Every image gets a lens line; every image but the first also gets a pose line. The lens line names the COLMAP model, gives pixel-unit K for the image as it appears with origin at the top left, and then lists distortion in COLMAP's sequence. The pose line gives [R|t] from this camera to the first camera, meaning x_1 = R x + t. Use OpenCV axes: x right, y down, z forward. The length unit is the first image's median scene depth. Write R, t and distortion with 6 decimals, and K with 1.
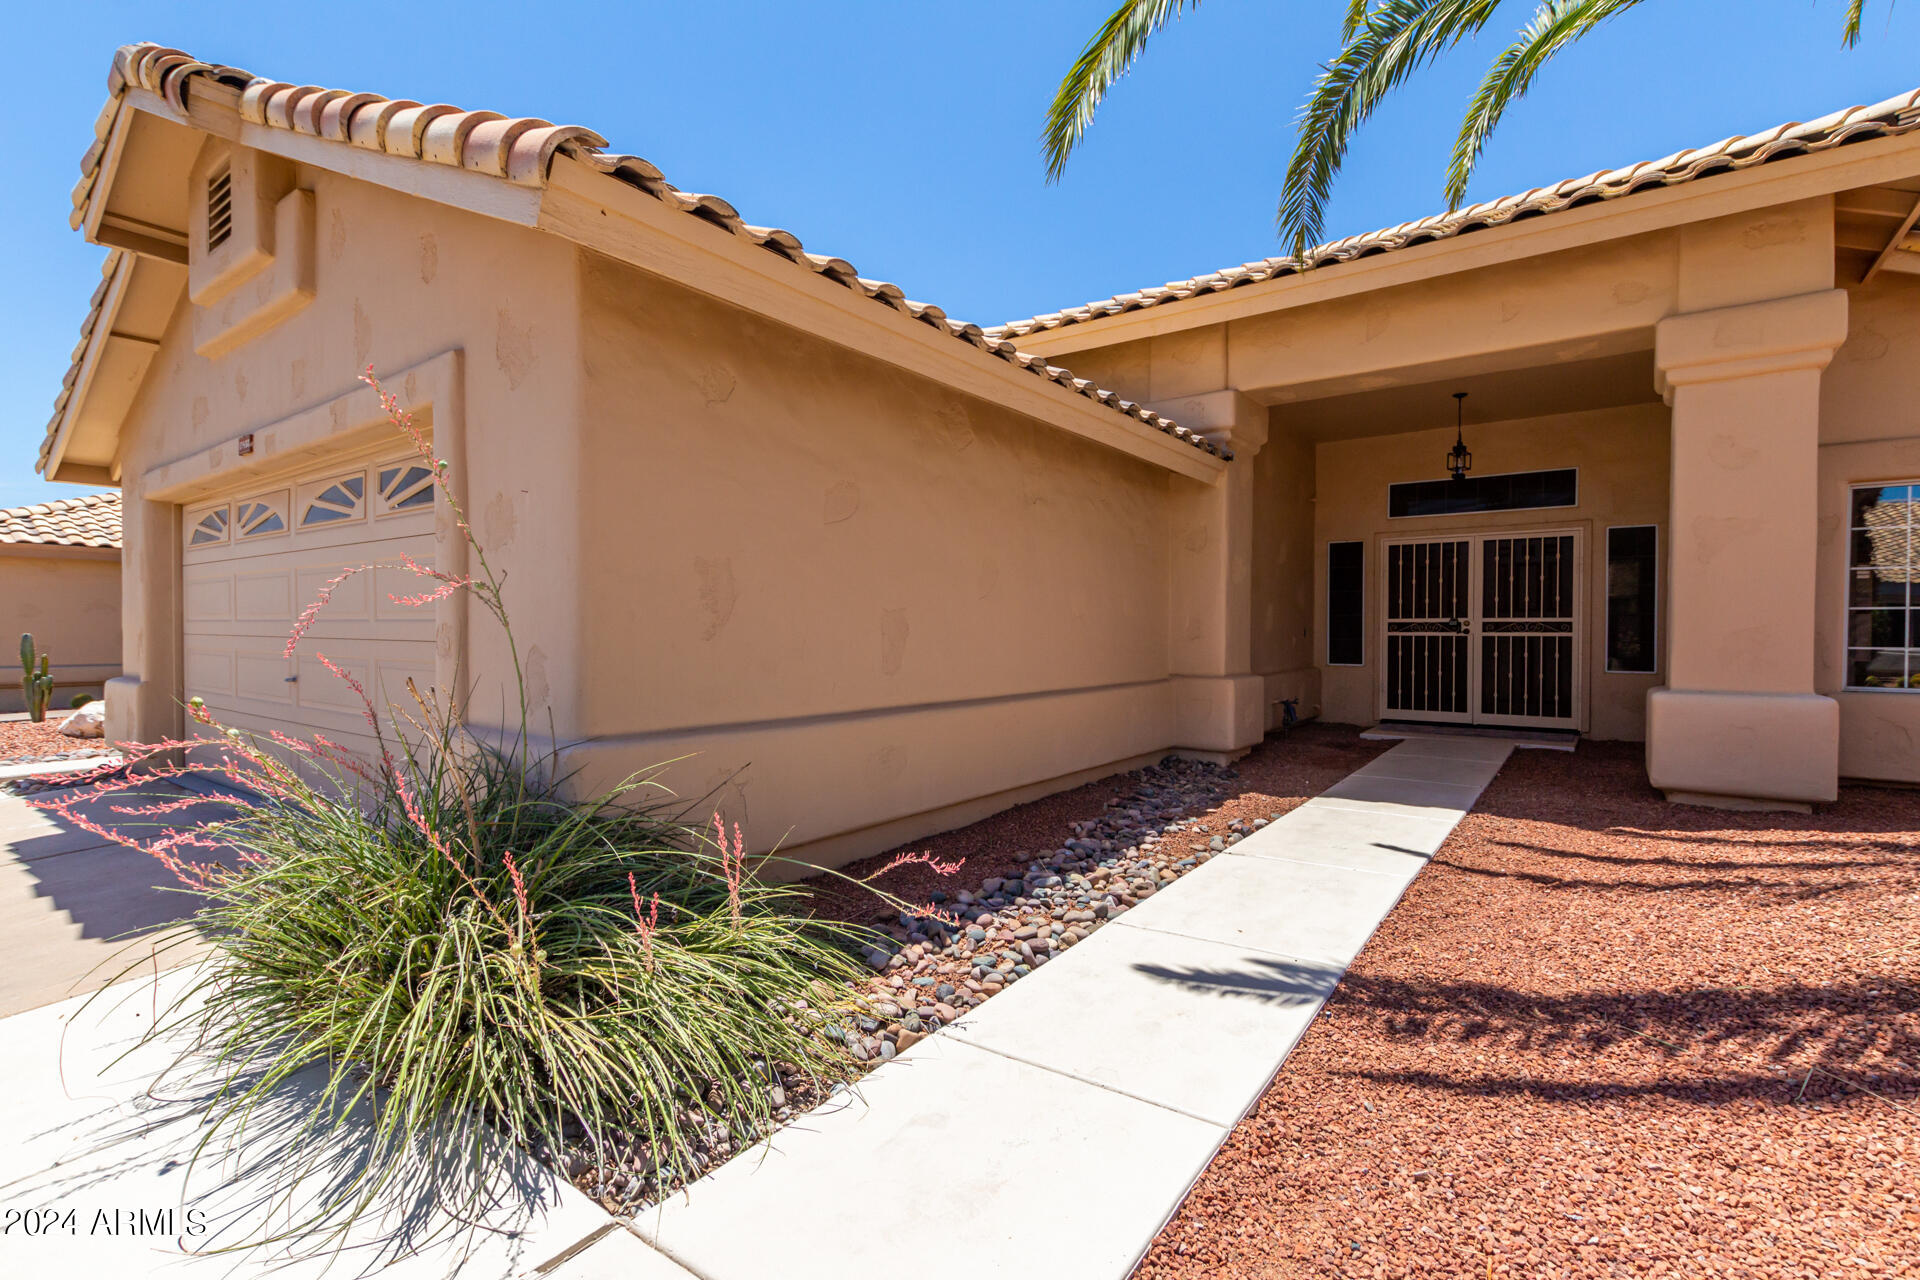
lens RADIAL K [[882.5, 0, 956.4], [0, 882.5, 645.6], [0, 0, 1]] dist [0.013092, -0.004776]
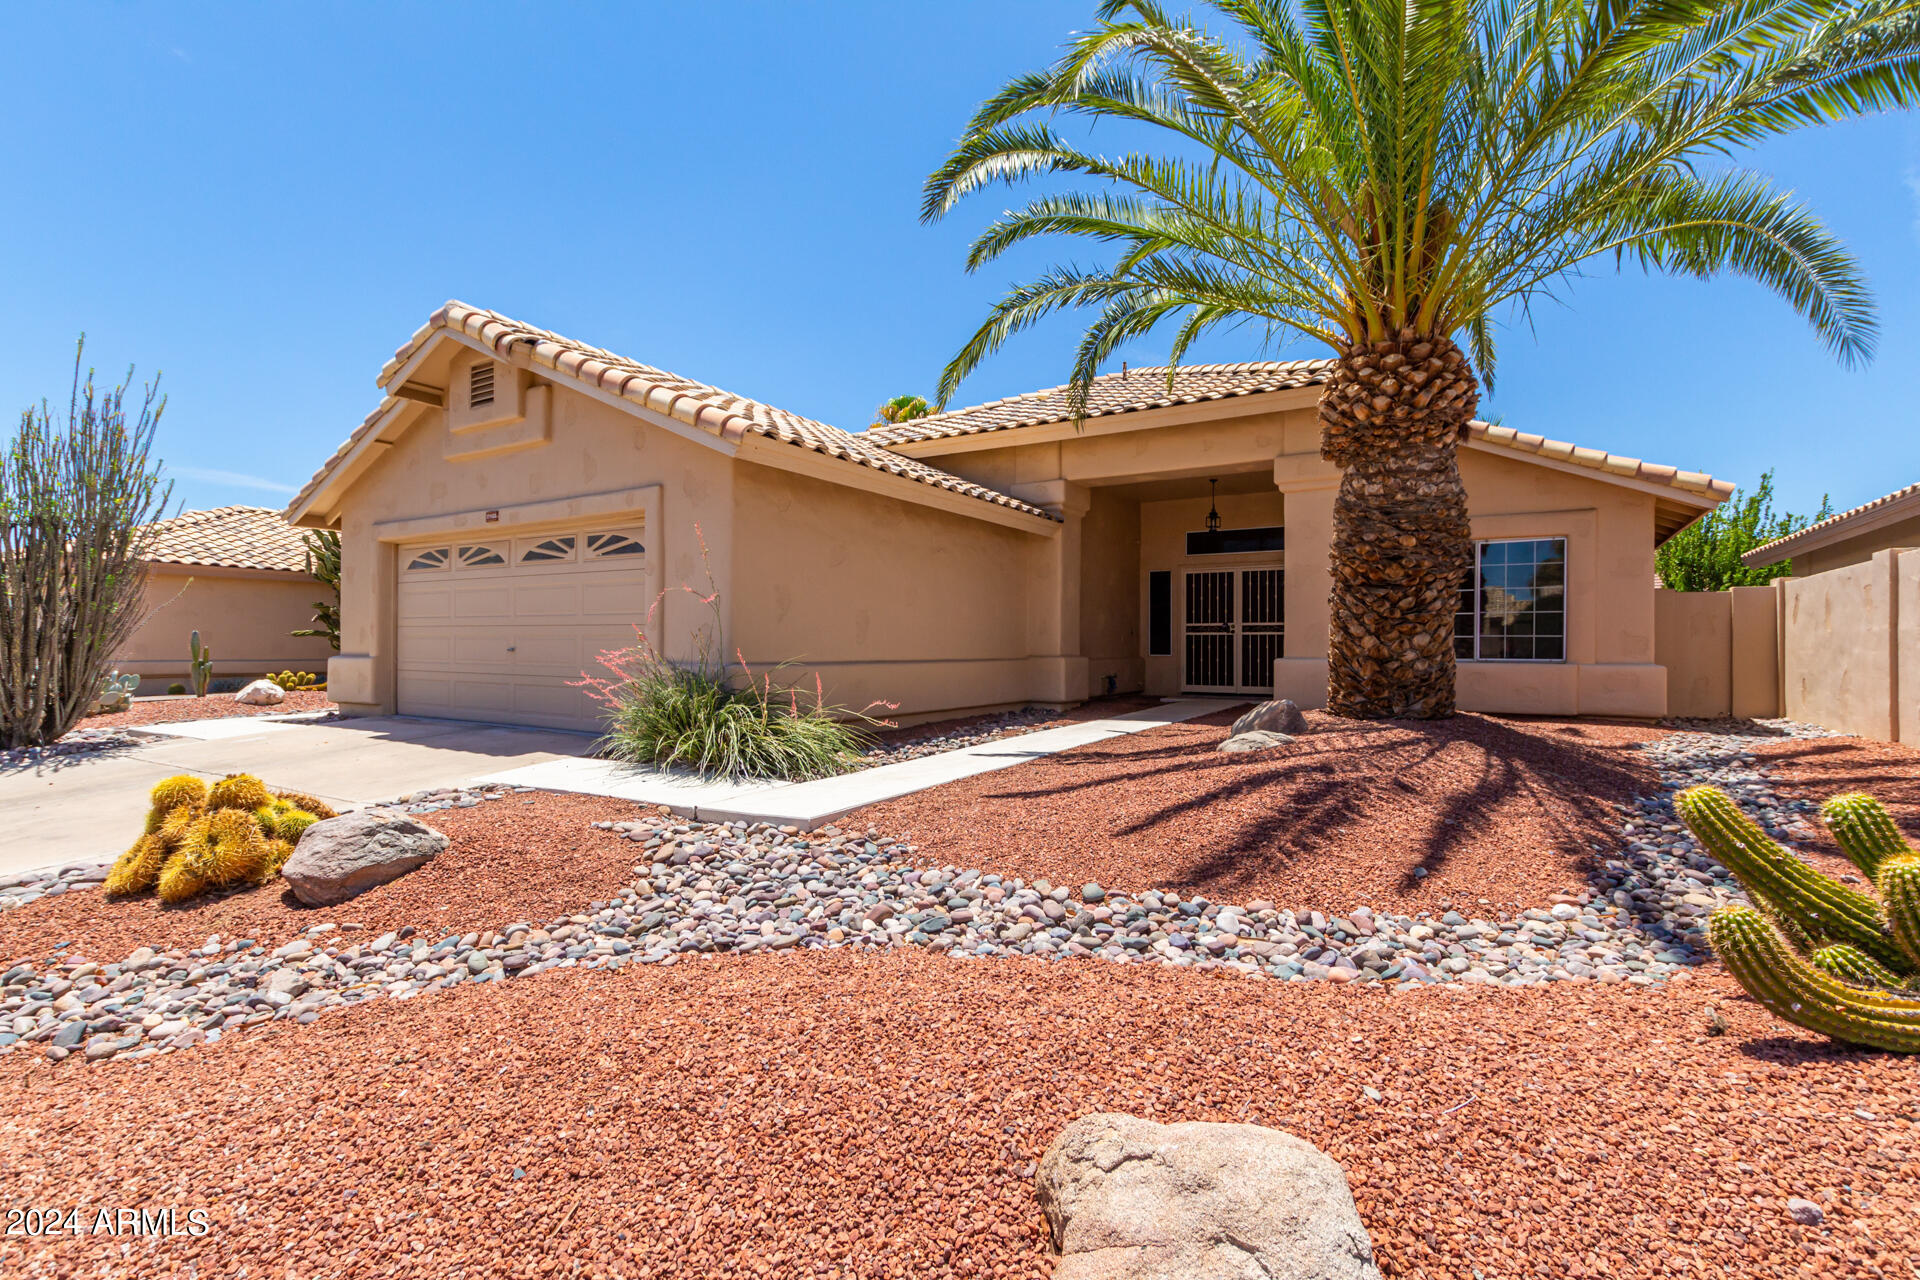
lens RADIAL K [[882.5, 0, 956.1], [0, 882.5, 640.7], [0, 0, 1]] dist [0.013092, -0.004776]
pose [[0.996986, 0.002538, 0.077536, -0.010272], [-0.000693, 0.999716, -0.023820, 0.047134], [-0.077574, 0.023695, 0.996705, -0.609589]]
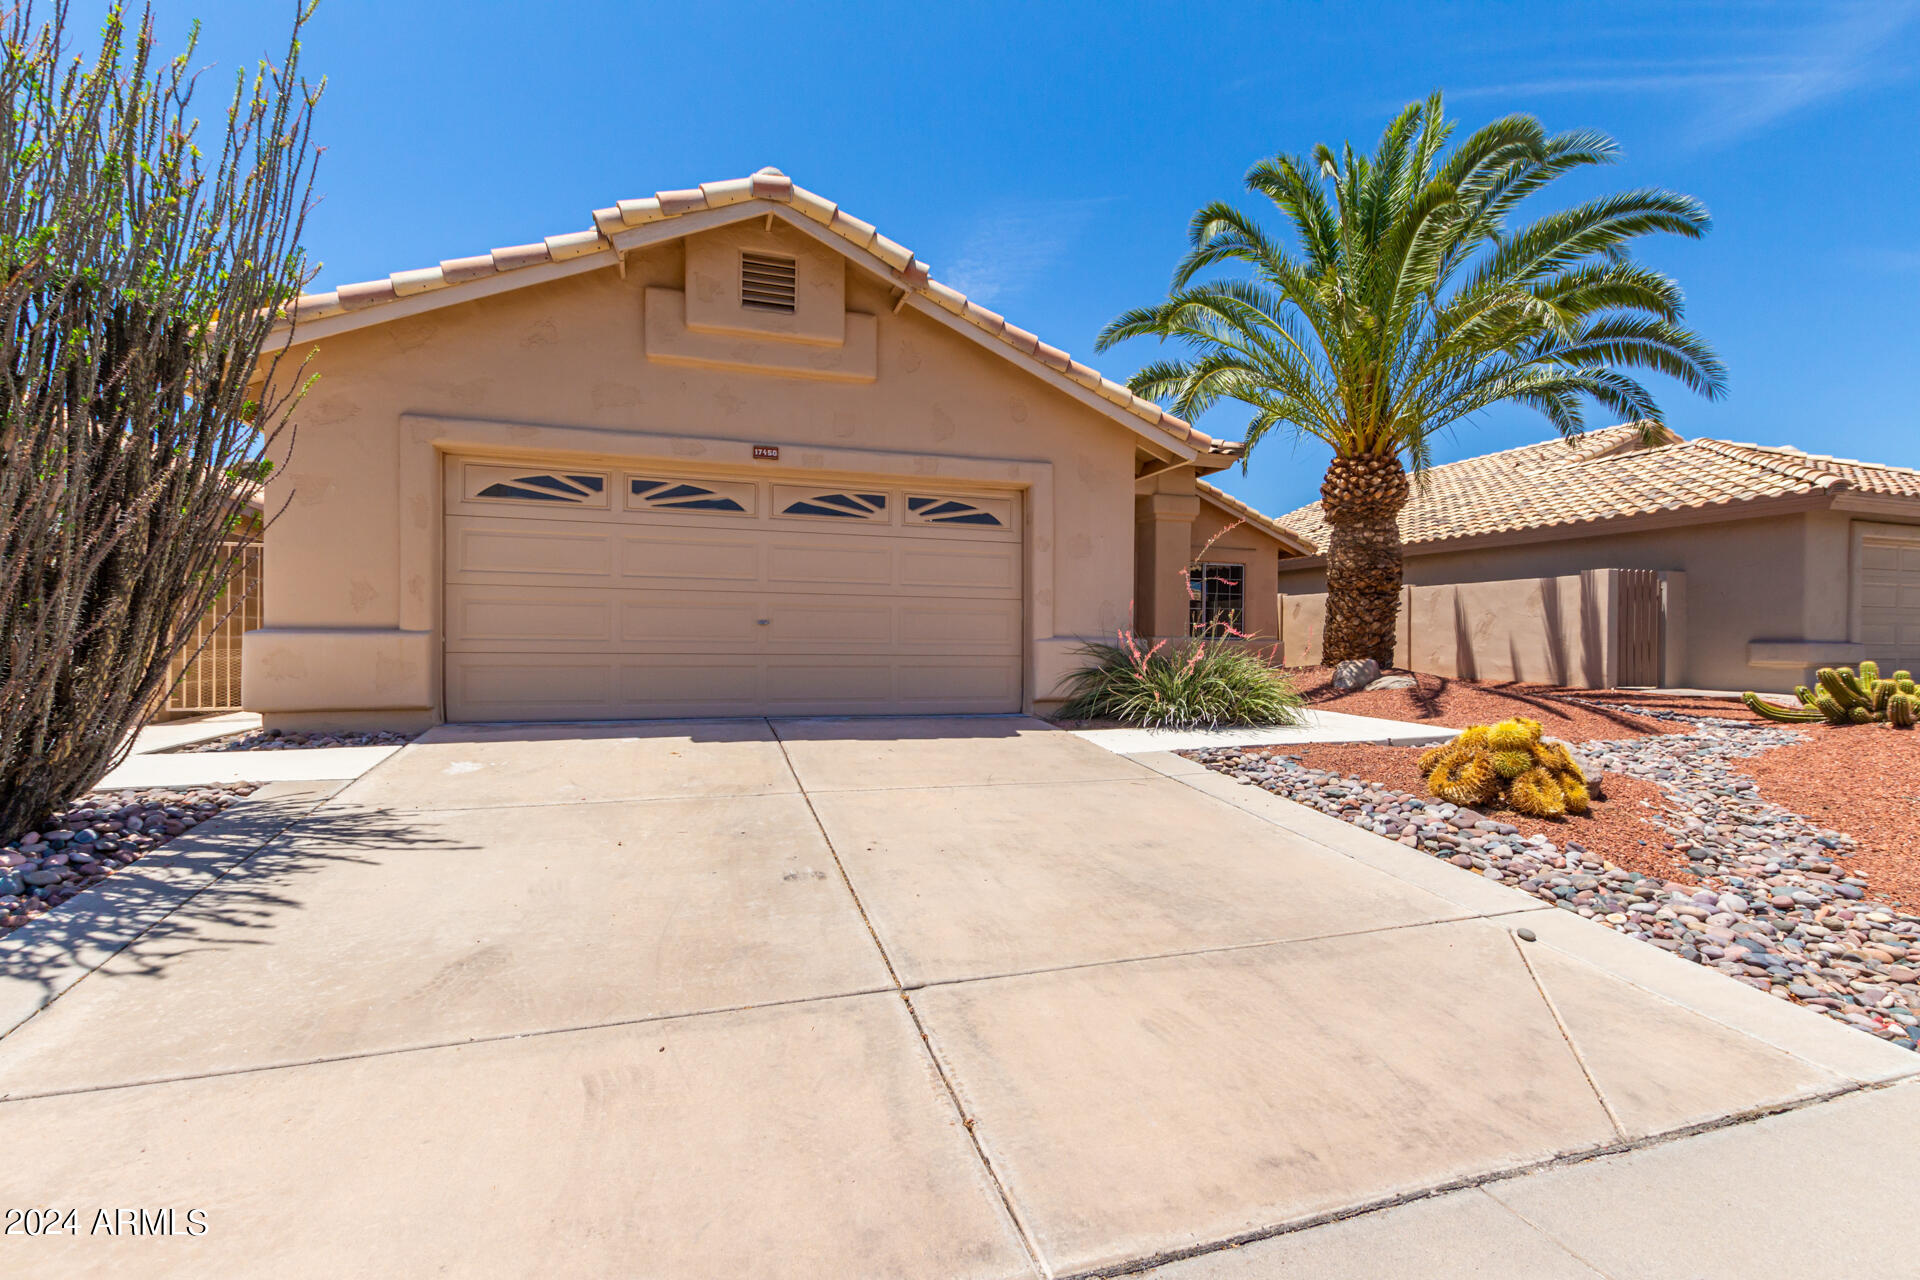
lens RADIAL K [[882.5, 0, 967.9], [0, 882.5, 639.3], [0, 0, 1]] dist [0.013092, -0.004776]
pose [[0.579792, 0.001621, 0.814763, -1.286770], [0.006222, 0.999960, -0.006417, 0.057570], [-0.814741, 0.008790, 0.579758, -0.043392]]
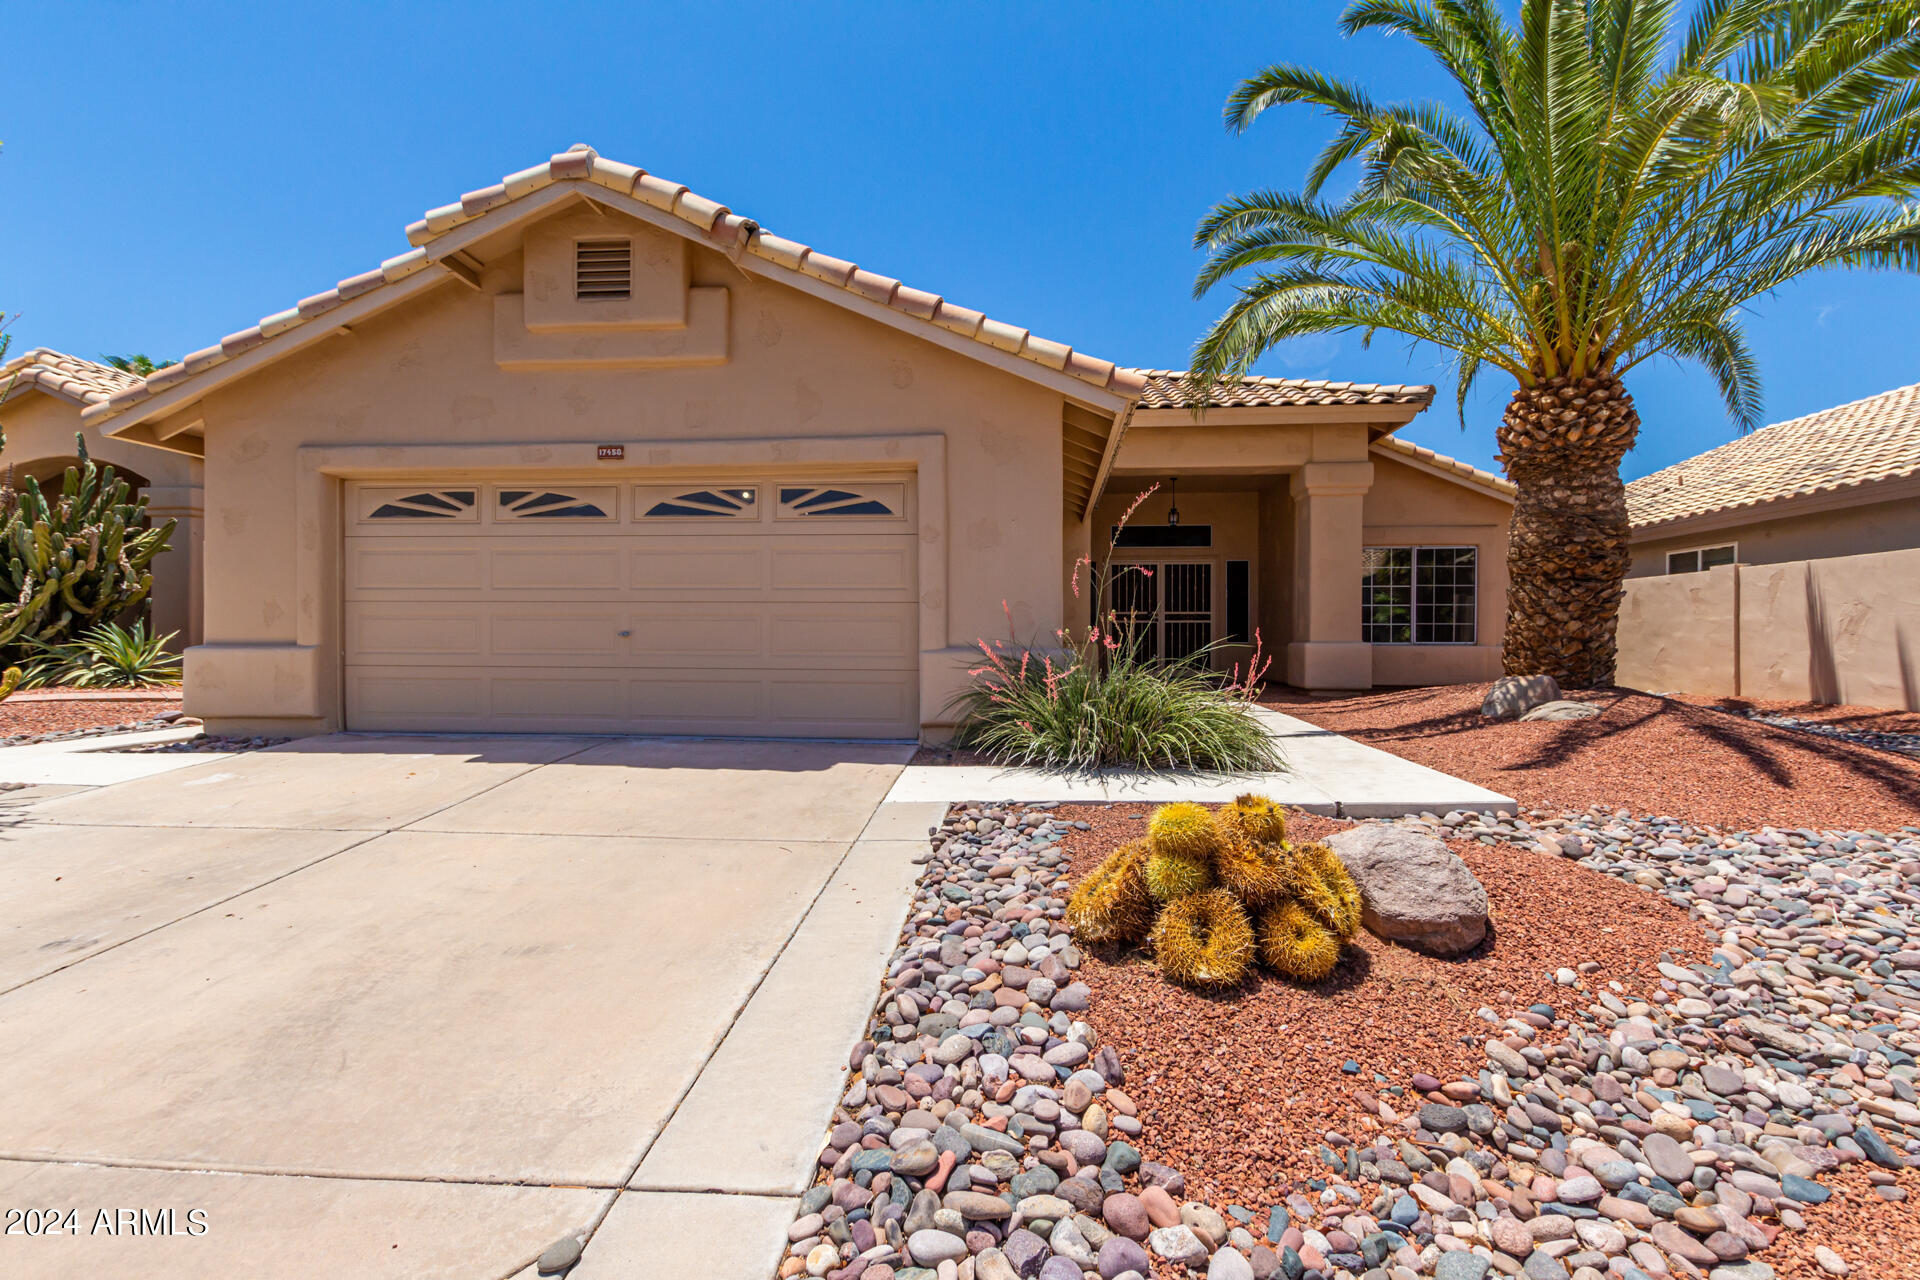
lens RADIAL K [[882.5, 0, 964.7], [0, 882.5, 638.5], [0, 0, 1]] dist [0.013092, -0.004776]
pose [[0.855224, 0.000163, 0.518259, -0.758189], [0.008596, 0.999858, -0.014500, 0.052001], [-0.518187, 0.016856, 0.855101, -0.274400]]
